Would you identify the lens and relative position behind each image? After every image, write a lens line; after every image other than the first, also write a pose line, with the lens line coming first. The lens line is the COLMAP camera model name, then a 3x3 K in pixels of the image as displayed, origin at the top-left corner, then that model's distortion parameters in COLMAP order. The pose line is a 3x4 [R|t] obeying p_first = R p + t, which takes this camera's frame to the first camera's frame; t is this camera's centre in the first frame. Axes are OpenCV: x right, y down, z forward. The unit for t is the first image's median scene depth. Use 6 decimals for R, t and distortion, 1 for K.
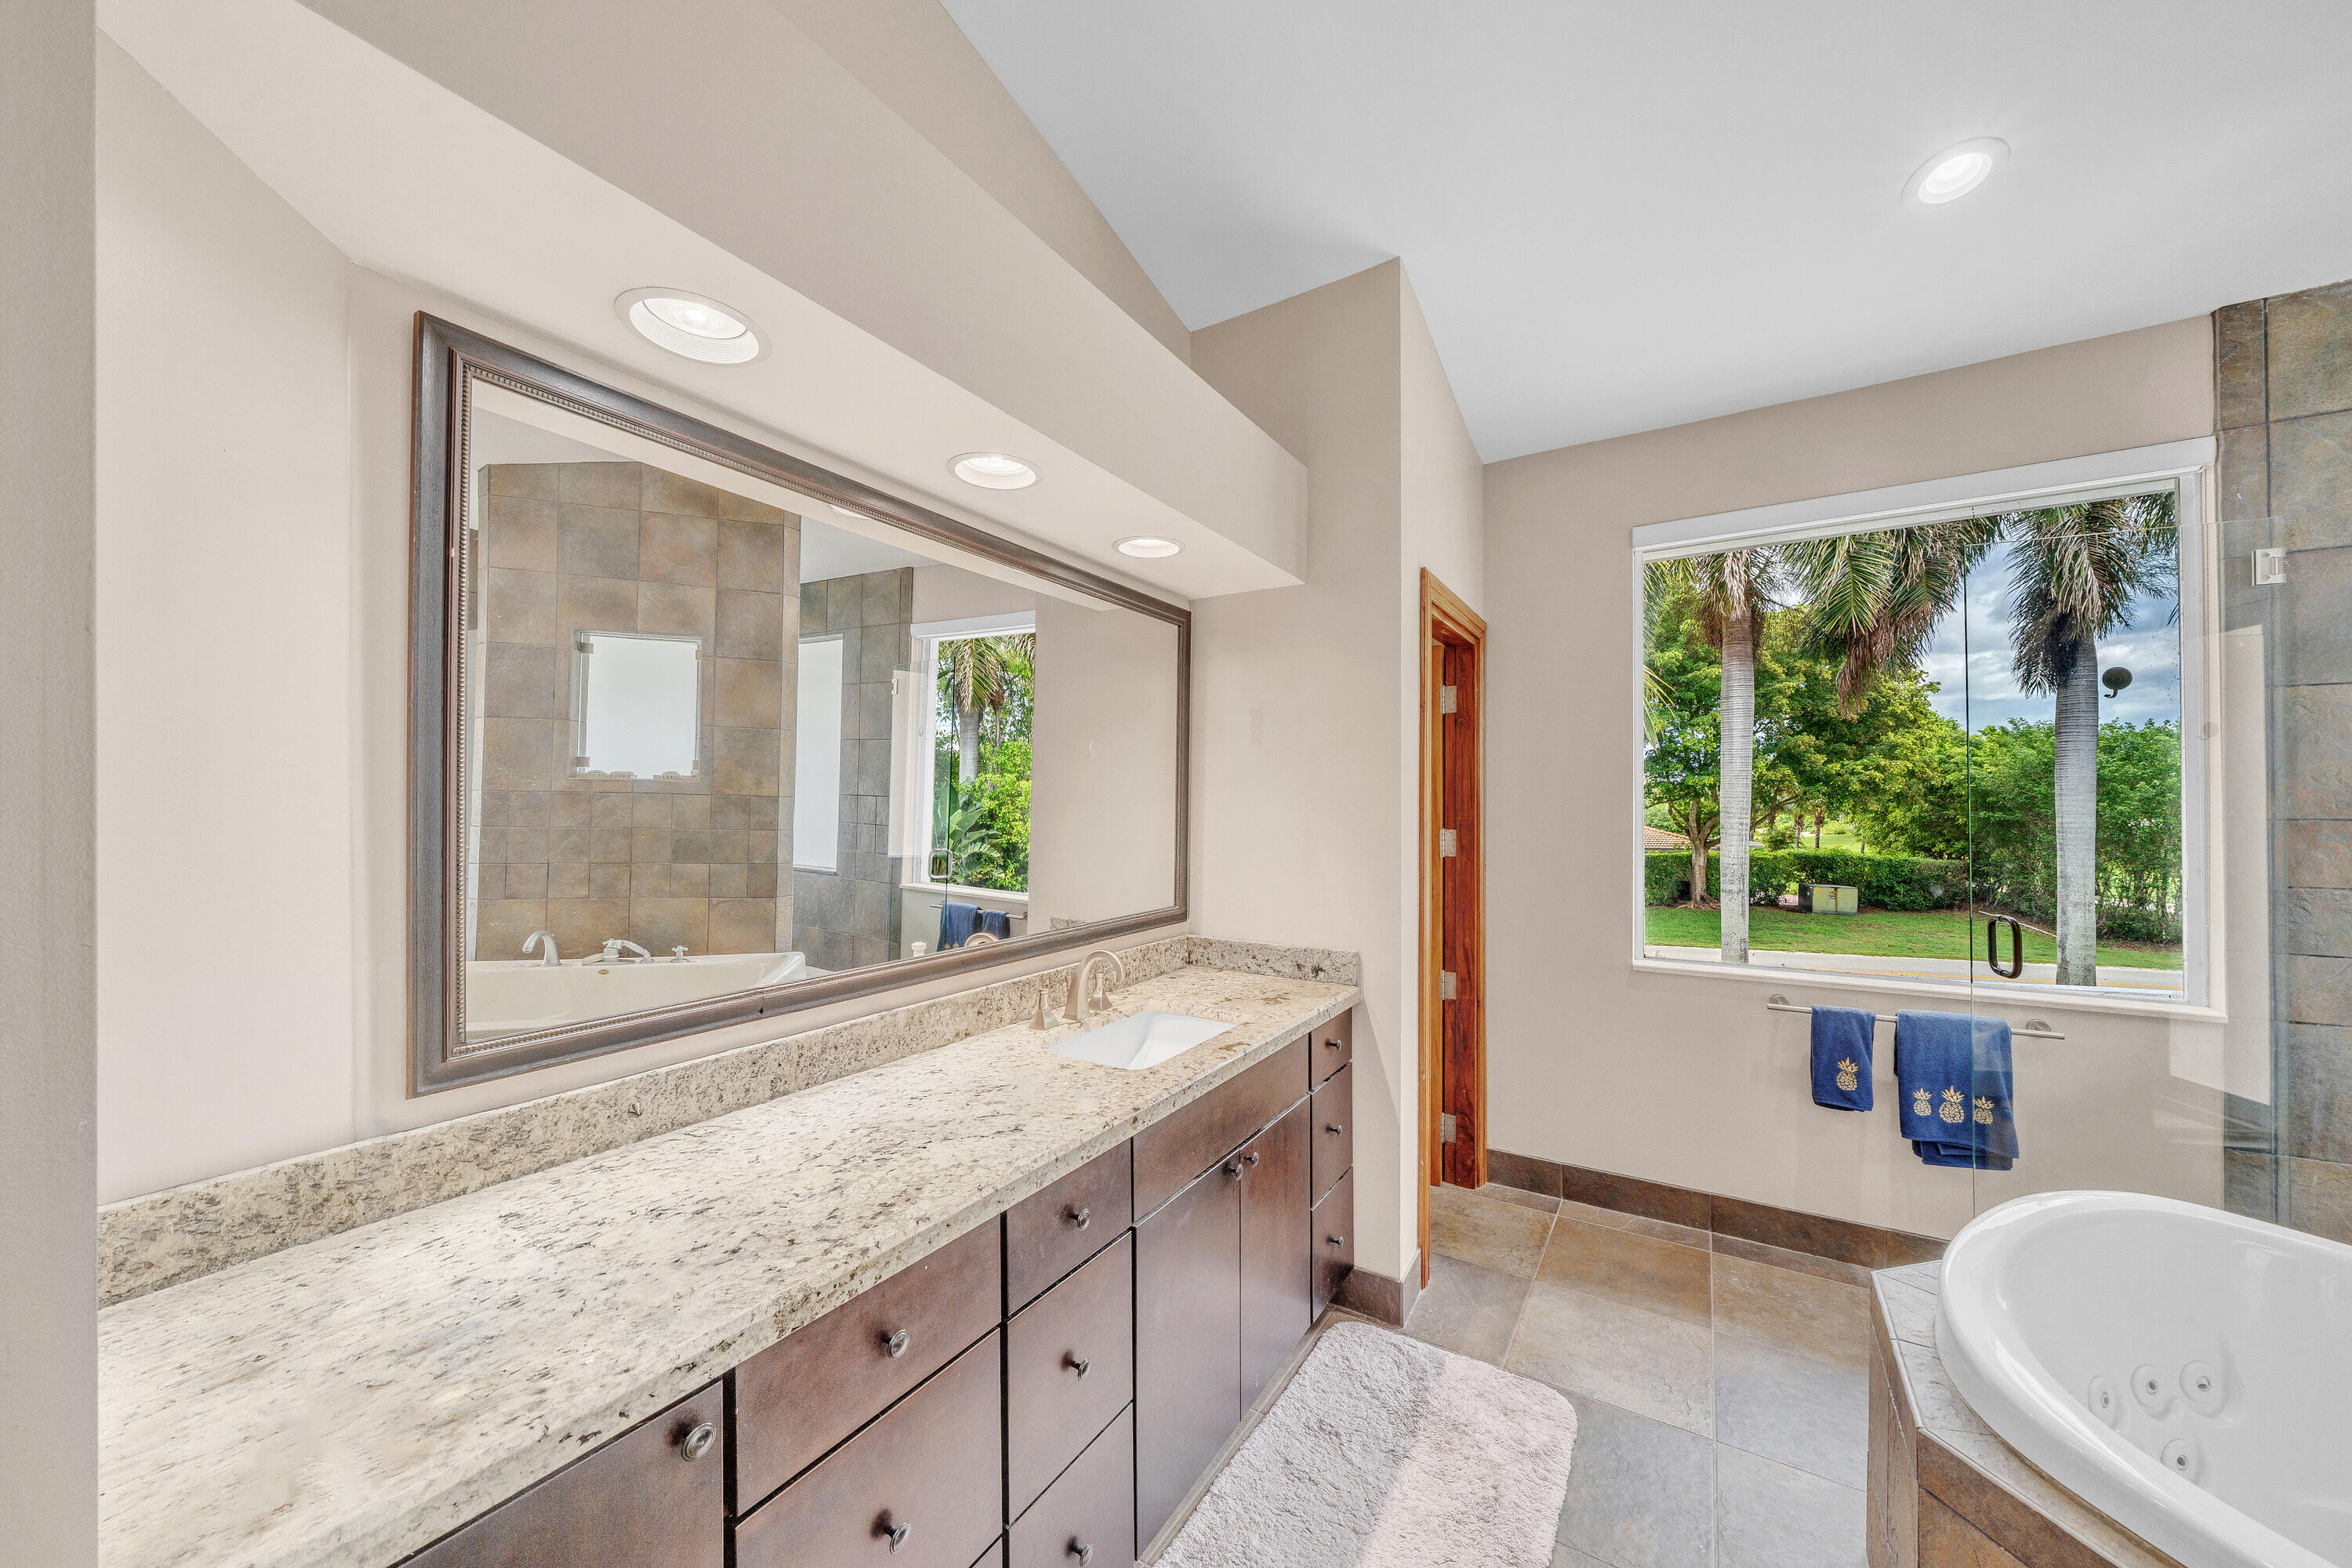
lens RADIAL K [[825.2, 0, 1215.1], [0, 825.2, 802.4], [0, 0, 1]] dist [-0.001539, -0.000303]
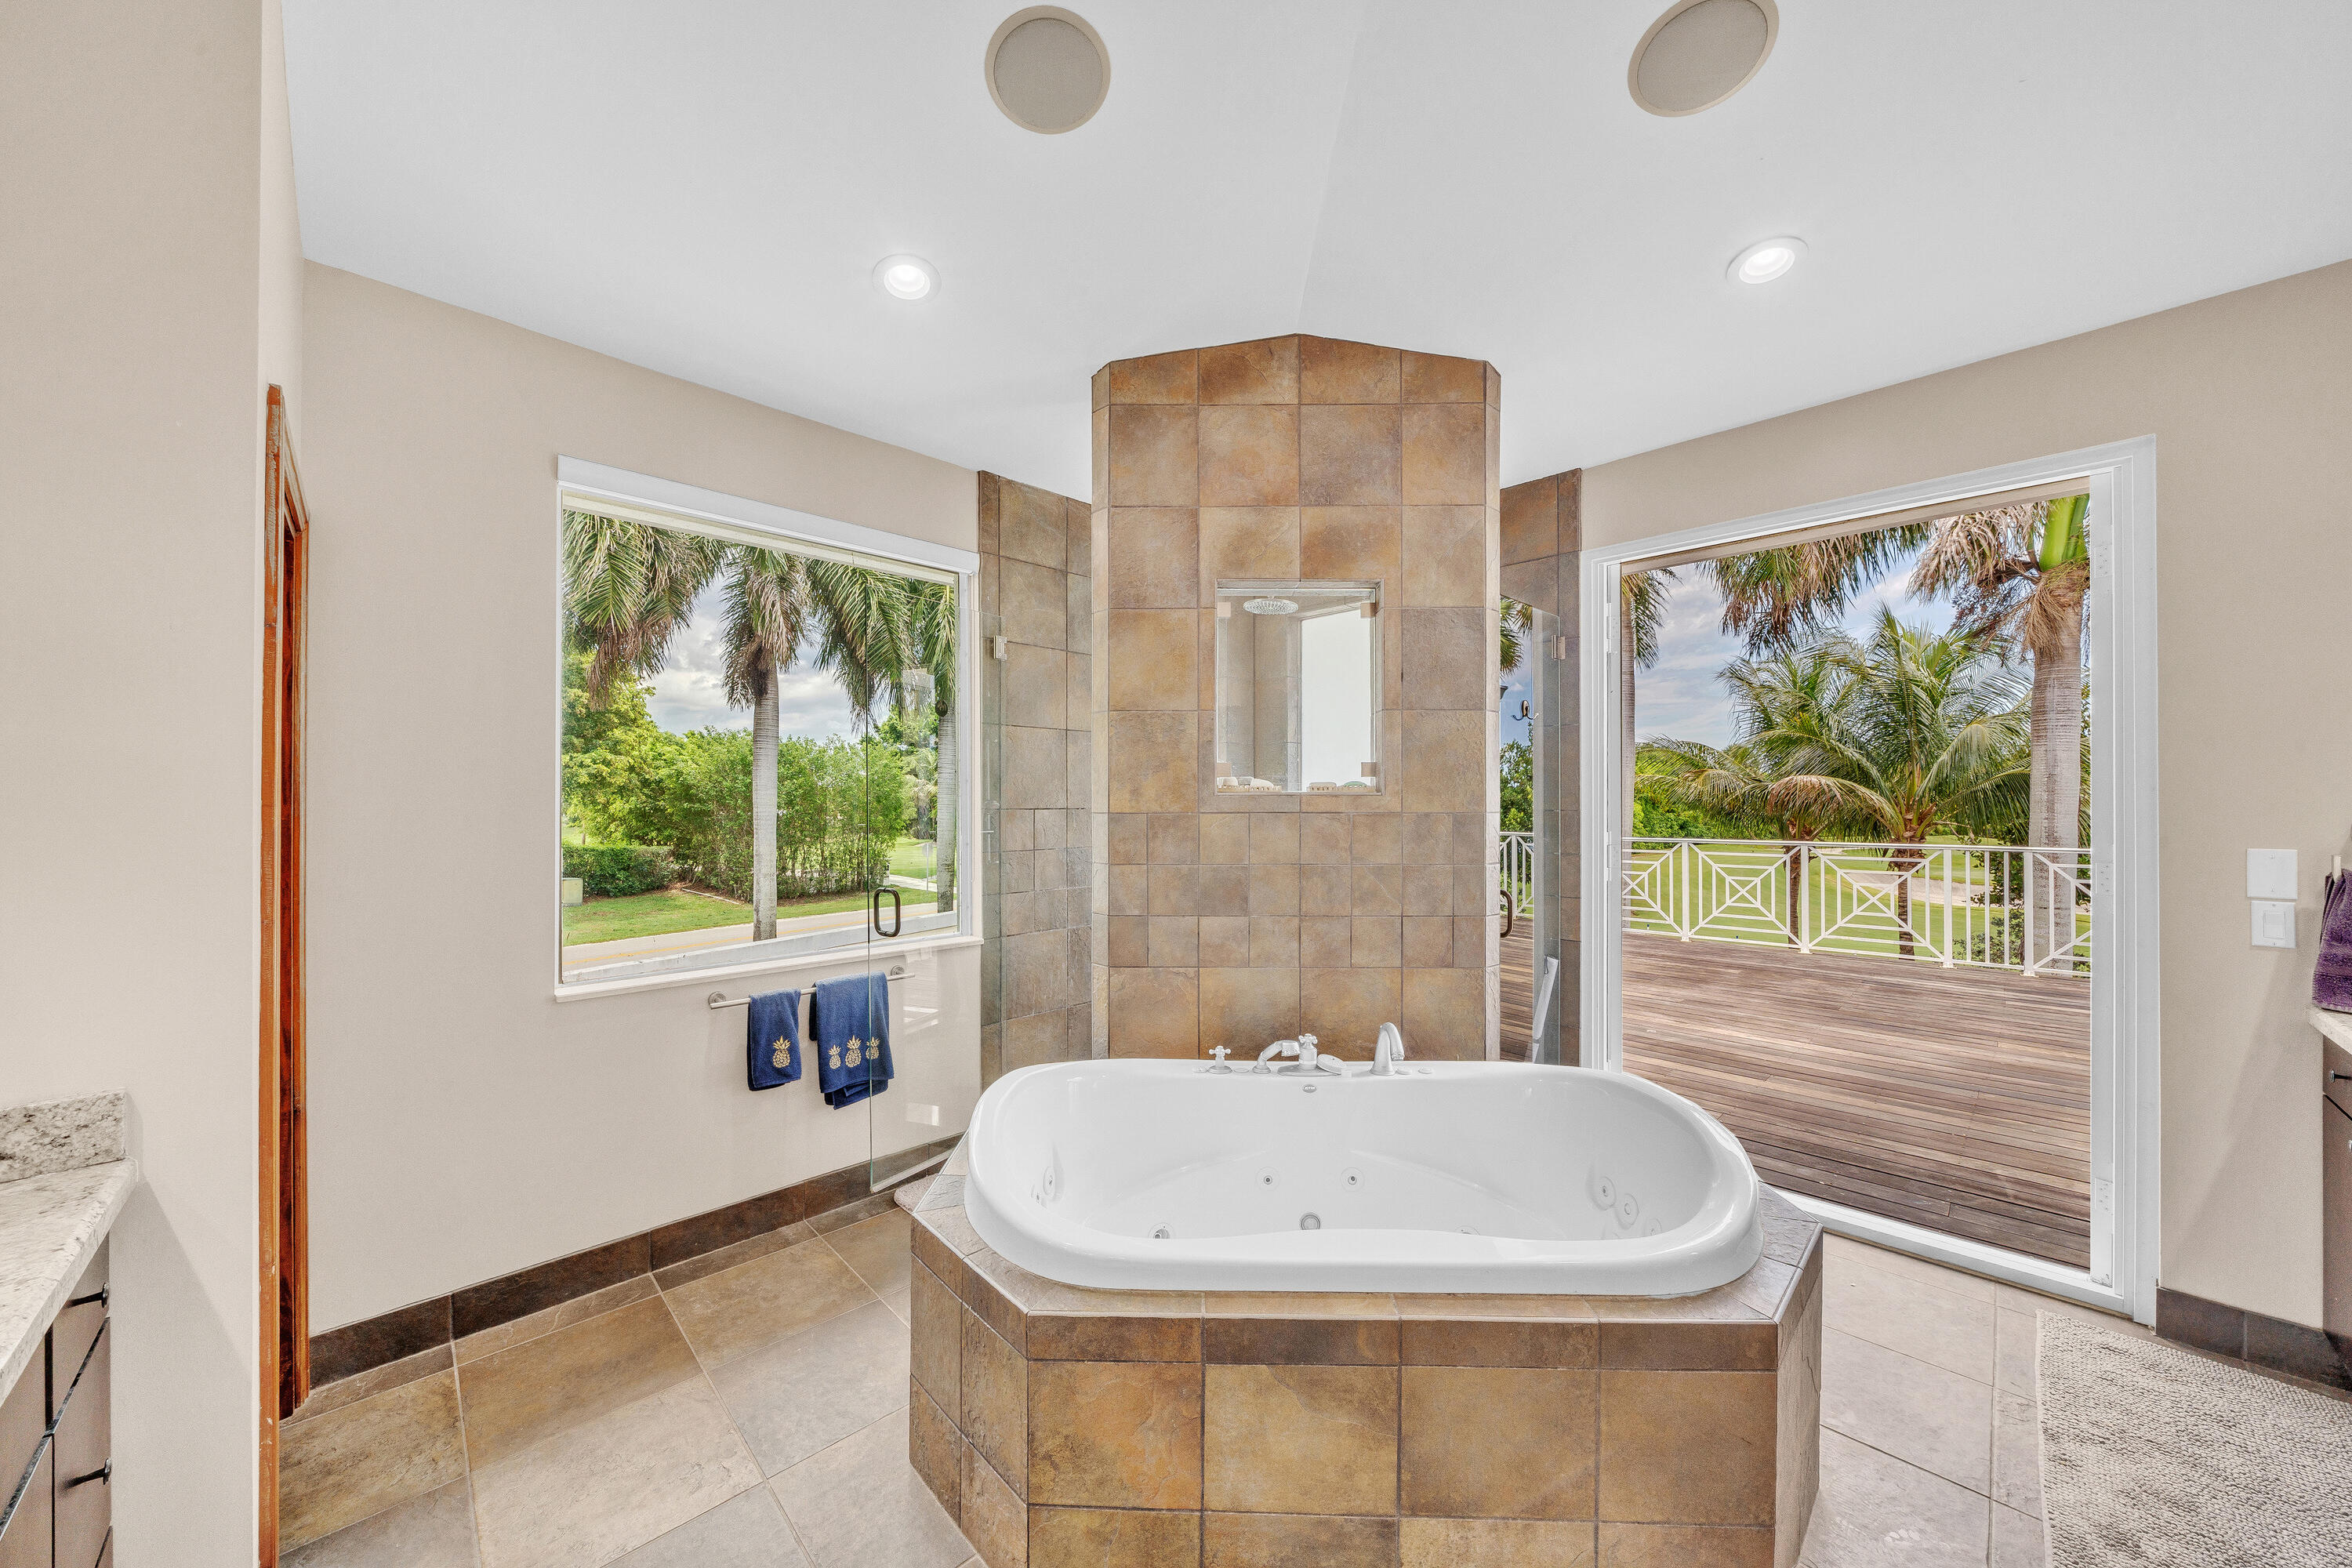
lens RADIAL K [[825.2, 0, 1177.7], [0, 825.2, 797.4], [0, 0, 1]] dist [-0.001539, -0.000303]
pose [[0.261423, 0.004357, 0.965214, -0.113400], [-0.008268, 0.999963, -0.002275, -0.000773], [-0.965189, -0.007385, 0.261450, 0.200620]]
